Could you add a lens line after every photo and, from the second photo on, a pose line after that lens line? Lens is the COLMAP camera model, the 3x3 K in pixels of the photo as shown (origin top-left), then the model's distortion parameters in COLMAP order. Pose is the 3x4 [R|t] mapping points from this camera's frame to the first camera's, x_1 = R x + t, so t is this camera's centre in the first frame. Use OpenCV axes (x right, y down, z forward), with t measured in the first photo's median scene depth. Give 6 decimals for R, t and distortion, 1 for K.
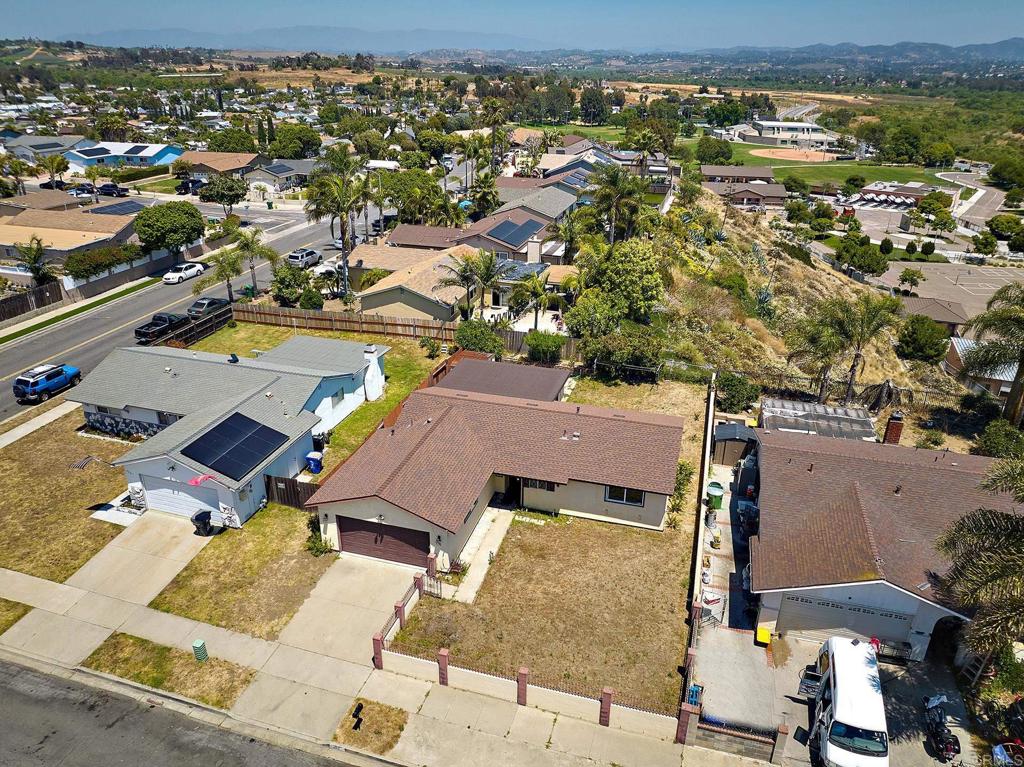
lens RADIAL K [[722.0, 0, 510.3], [0, 722.0, 382.4], [0, 0, 1]] dist [-0.040089, 0.005731]
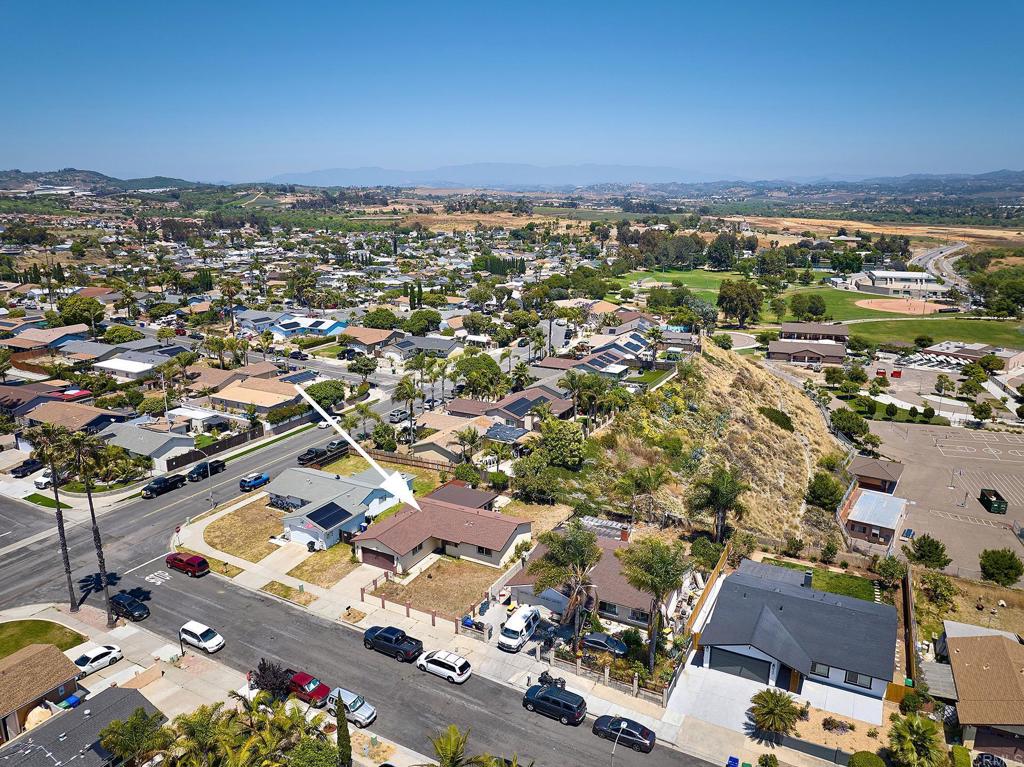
lens RADIAL K [[722.0, 0, 509.6], [0, 722.0, 380.9], [0, 0, 1]] dist [-0.040089, 0.005731]
pose [[0.976131, 0.038115, -0.213810, 0.209719], [-0.072849, 0.984907, -0.157010, -0.006052], [0.204599, 0.168838, 0.964175, -0.376412]]
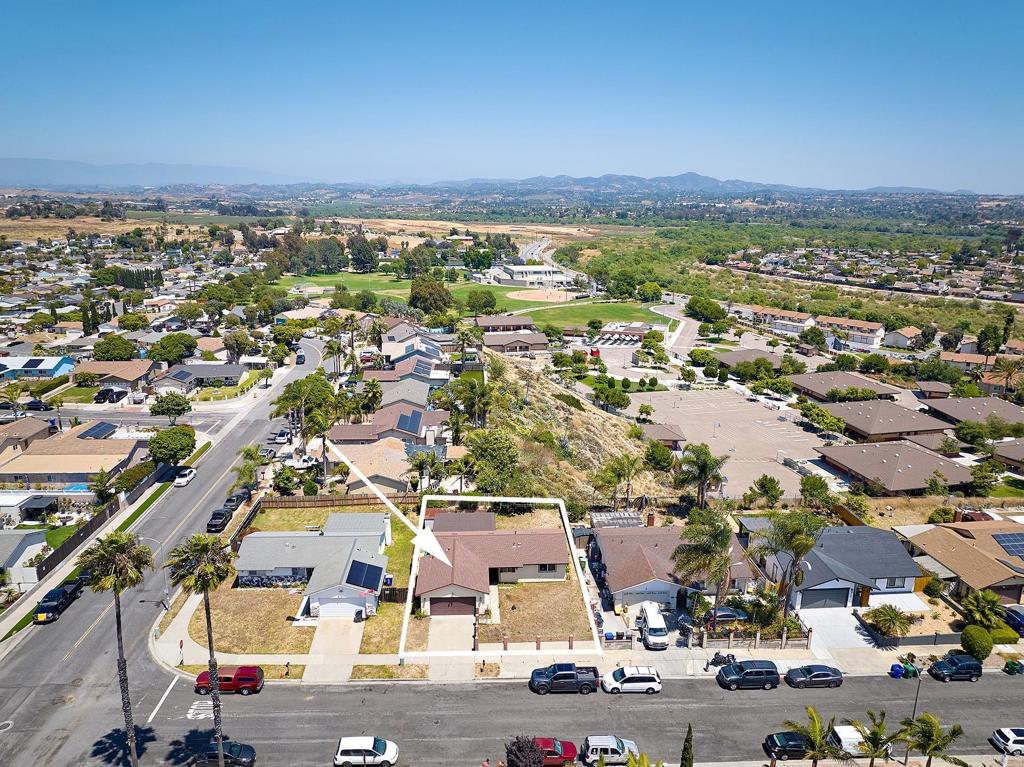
lens RADIAL K [[722.0, 0, 510.9], [0, 722.0, 383.4], [0, 0, 1]] dist [-0.040089, 0.005731]
pose [[0.944123, -0.086327, 0.318087, -0.180853], [0.136415, 0.980896, -0.138686, -0.032503], [-0.300038, 0.174329, 0.937863, -0.343503]]
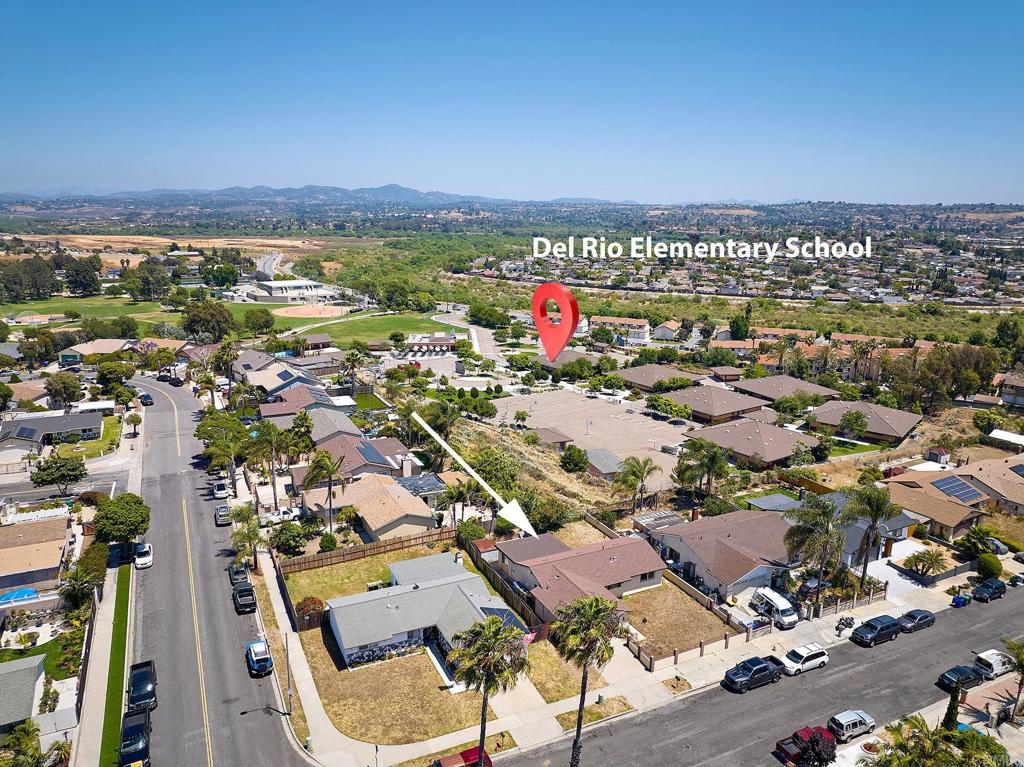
lens RADIAL K [[722.0, 0, 513.1], [0, 722.0, 381.7], [0, 0, 1]] dist [-0.040089, 0.005731]
pose [[0.741728, -0.157926, 0.651843, -0.454082], [0.270303, 0.959848, -0.075028, -0.110558], [-0.613821, 0.231845, 0.754634, -0.171555]]
